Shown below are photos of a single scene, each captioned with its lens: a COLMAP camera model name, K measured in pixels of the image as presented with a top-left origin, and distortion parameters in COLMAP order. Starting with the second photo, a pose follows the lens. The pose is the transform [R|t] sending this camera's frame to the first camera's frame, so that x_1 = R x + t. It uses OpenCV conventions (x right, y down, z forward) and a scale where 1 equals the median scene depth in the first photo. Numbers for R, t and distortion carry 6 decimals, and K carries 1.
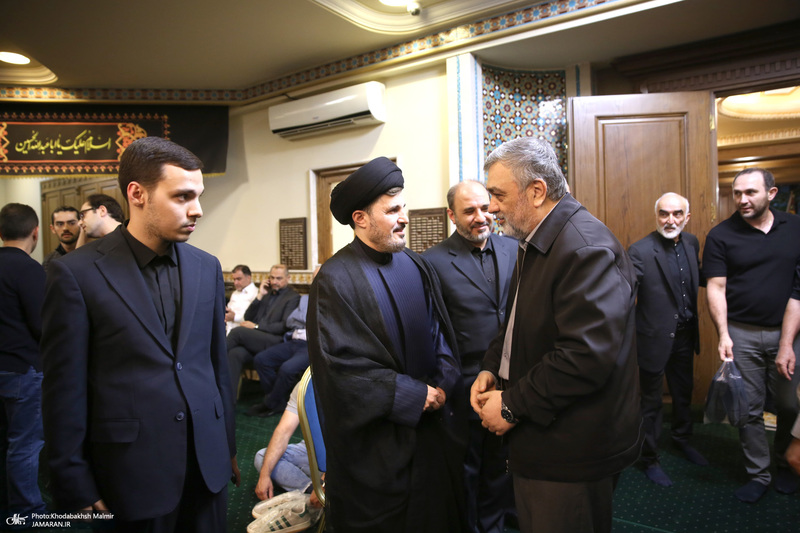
lens RADIAL K [[539.1, 0, 400.0], [0, 539.1, 266.5], [0, 0, 1]] dist [-0.108489, 0.083873]
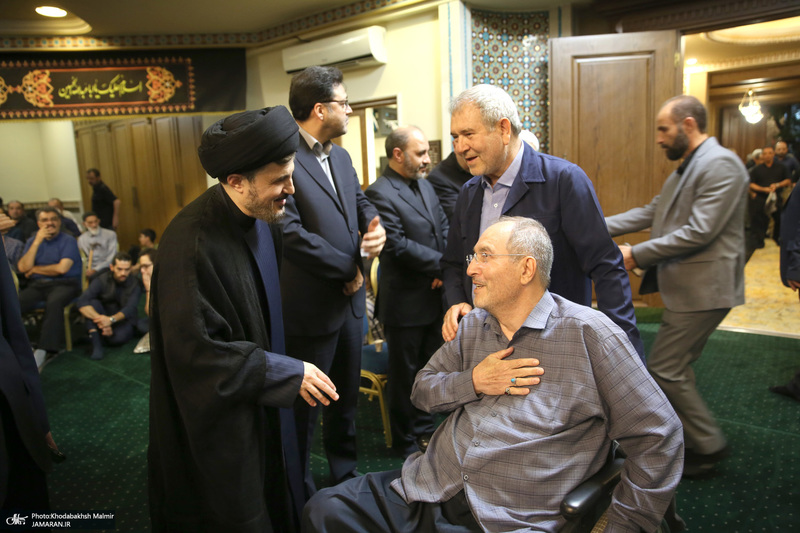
lens RADIAL K [[539.1, 0, 400.0], [0, 539.1, 266.5], [0, 0, 1]] dist [-0.108489, 0.083873]
pose [[0.999202, -0.011565, -0.038242, 0.039331], [0.016781, 0.990147, 0.139024, -0.003175], [0.036257, -0.139555, 0.989550, -0.161458]]
